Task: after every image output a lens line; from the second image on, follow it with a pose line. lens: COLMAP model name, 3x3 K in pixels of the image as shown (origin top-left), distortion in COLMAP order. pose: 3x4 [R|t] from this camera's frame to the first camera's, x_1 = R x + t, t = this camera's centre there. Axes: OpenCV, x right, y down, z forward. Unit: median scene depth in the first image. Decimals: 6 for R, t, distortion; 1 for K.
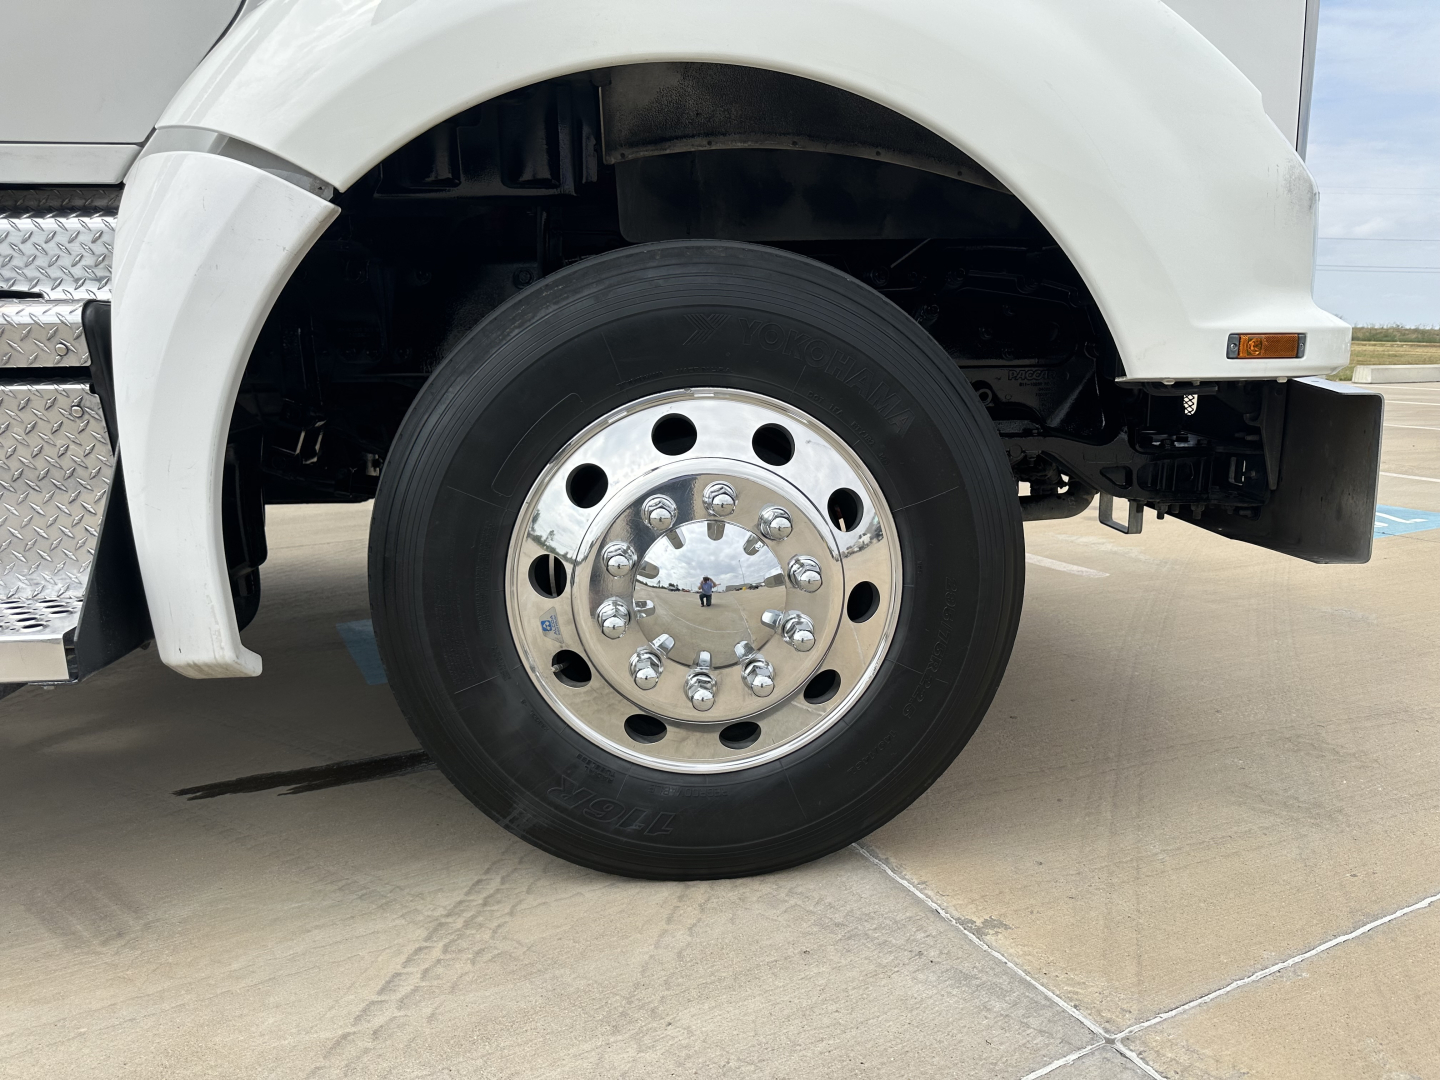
lens RADIAL K [[1033.2, 0, 720.8], [0, 1033.2, 536.8], [0, 0, 1]] dist [0.027675, -0.036072]
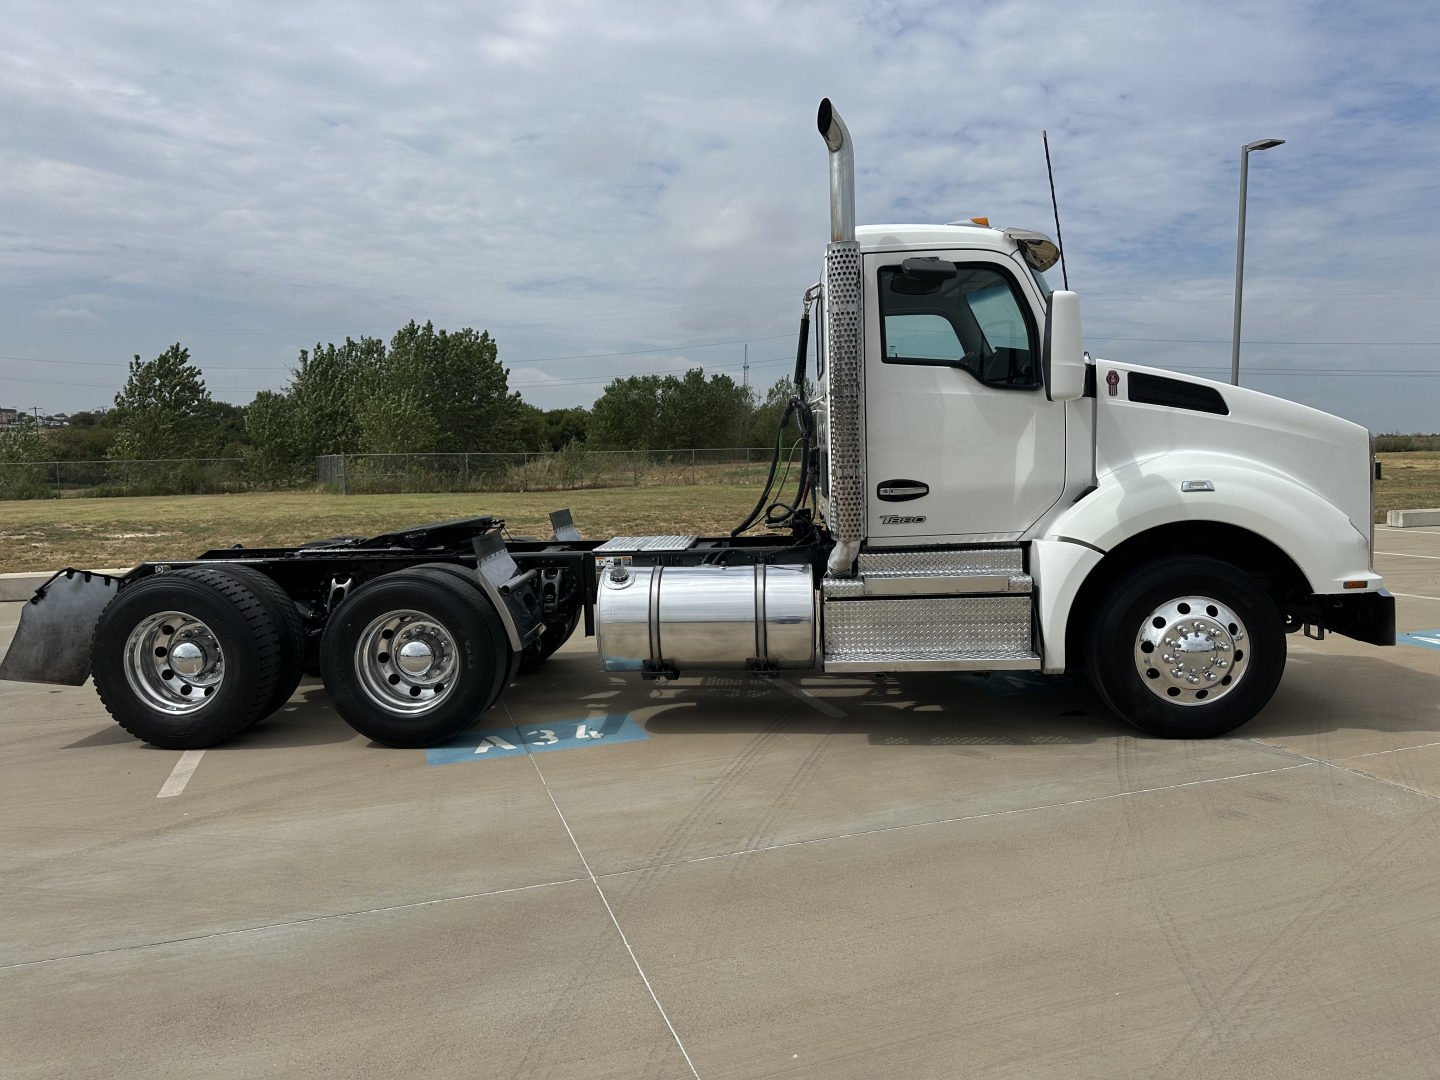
lens RADIAL K [[1033.2, 0, 705.7], [0, 1033.2, 532.2], [0, 0, 1]] dist [0.027675, -0.036072]
pose [[0.987938, -0.012986, -0.154305, -1.136297], [-0.005794, 0.992680, -0.120639, 0.085091], [0.154742, 0.120078, 0.980631, -2.881104]]
